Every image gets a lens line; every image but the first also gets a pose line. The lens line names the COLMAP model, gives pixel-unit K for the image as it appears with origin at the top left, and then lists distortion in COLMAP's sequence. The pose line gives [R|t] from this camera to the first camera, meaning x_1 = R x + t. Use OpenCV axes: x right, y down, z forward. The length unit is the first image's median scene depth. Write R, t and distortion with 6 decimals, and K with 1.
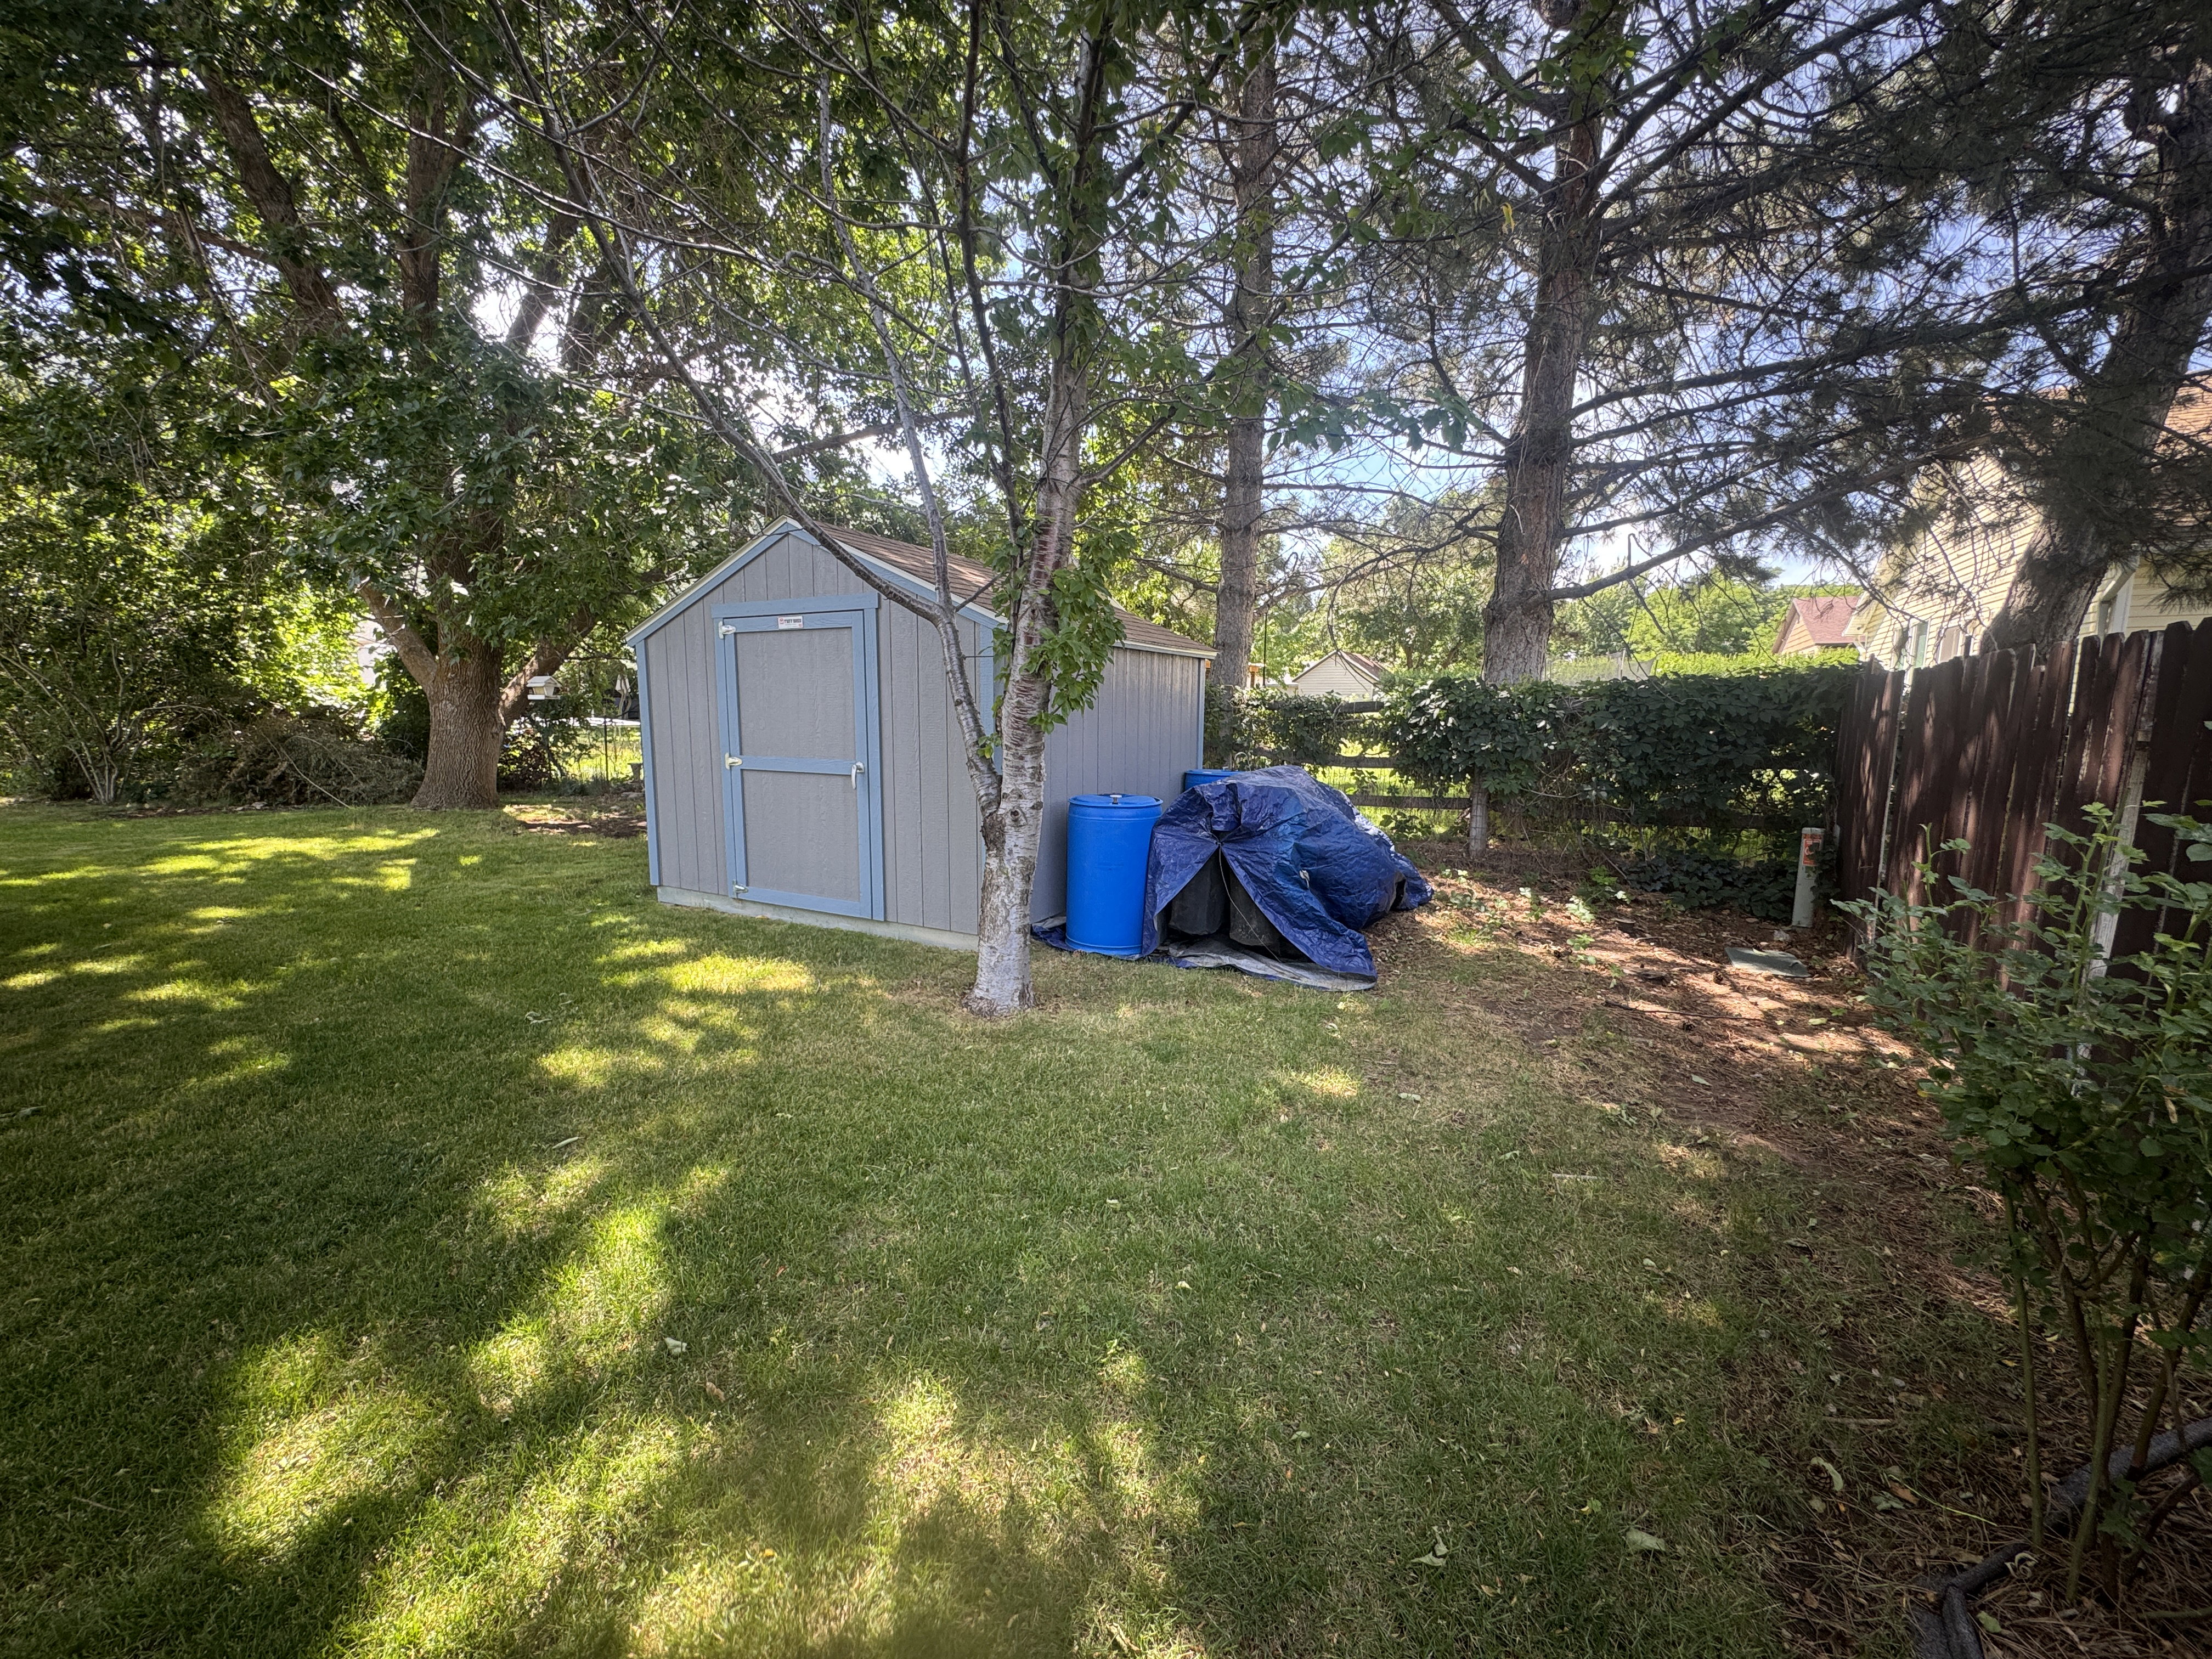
lens RADIAL K [[895.9, 0, 1119.2], [0, 895.9, 834.5], [0, 0, 1]] dist [-0.005832, 0.002027]
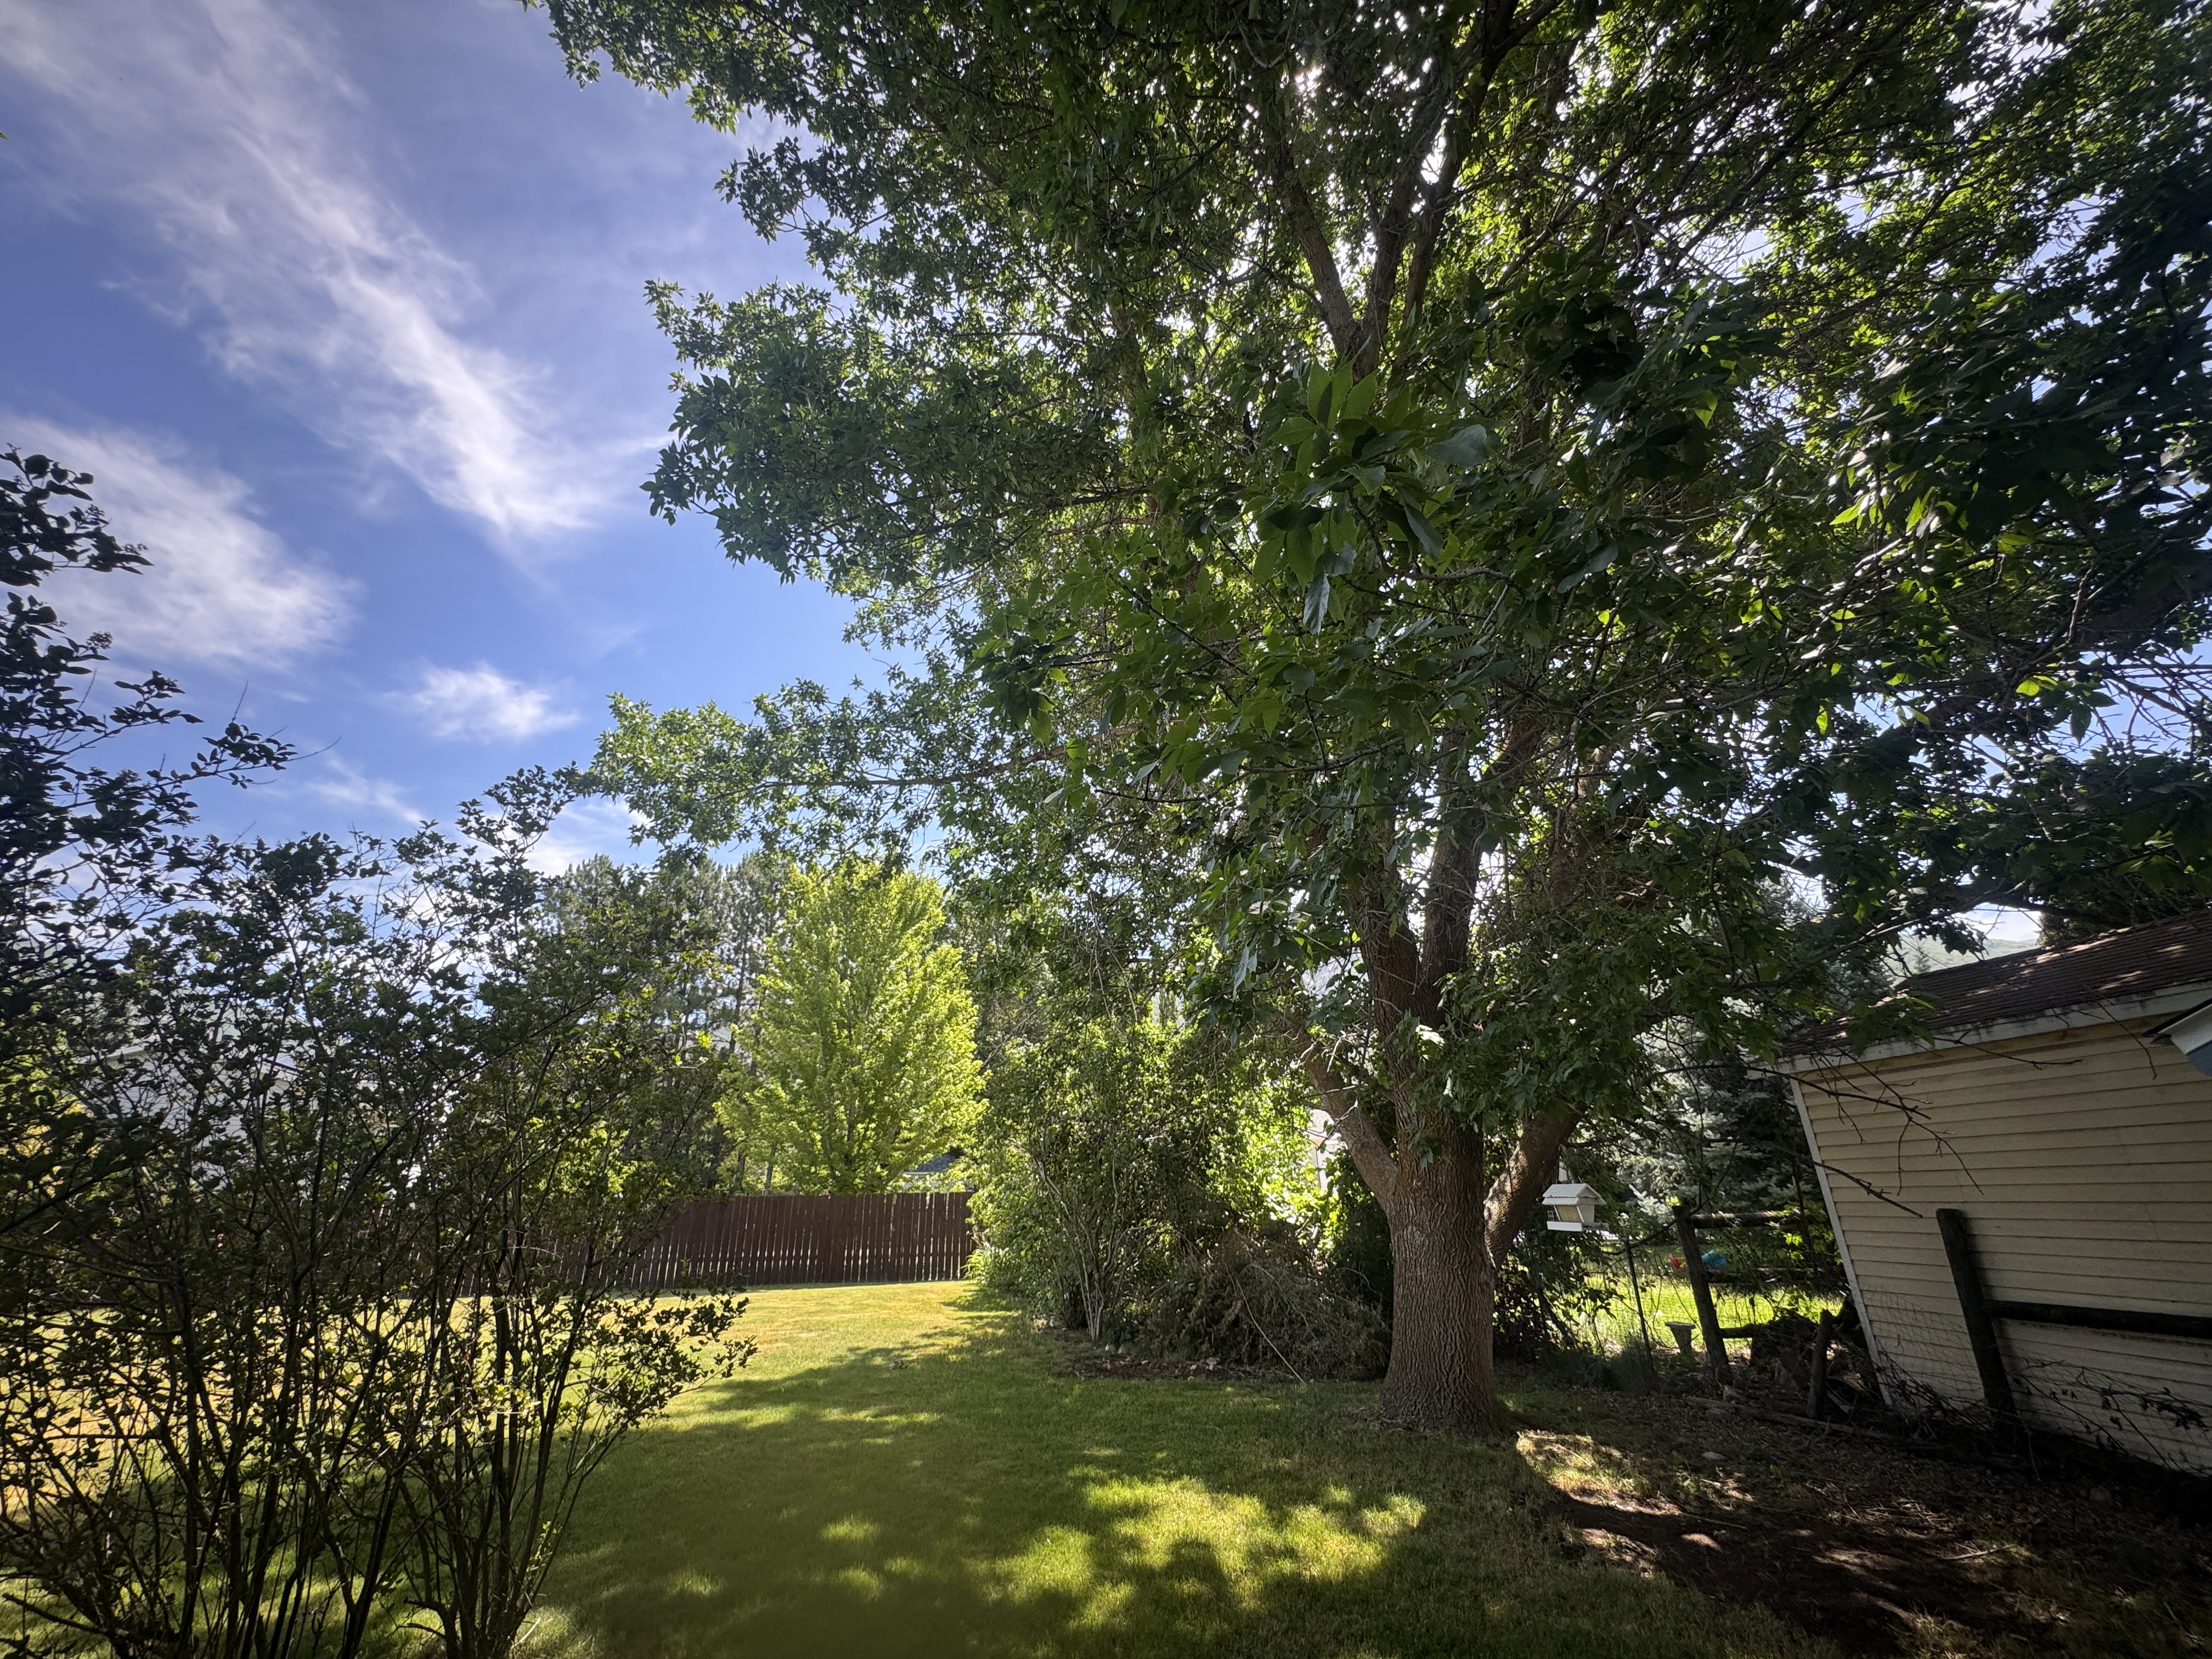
lens RADIAL K [[895.9, 0, 1112.8], [0, 895.9, 827.7], [0, 0, 1]] dist [-0.005832, 0.002027]
pose [[0.610744, -0.315433, -0.726288, -0.255111], [-0.094481, 0.881646, -0.462357, -0.065130], [0.786171, 0.351002, 0.508657, 0.314051]]
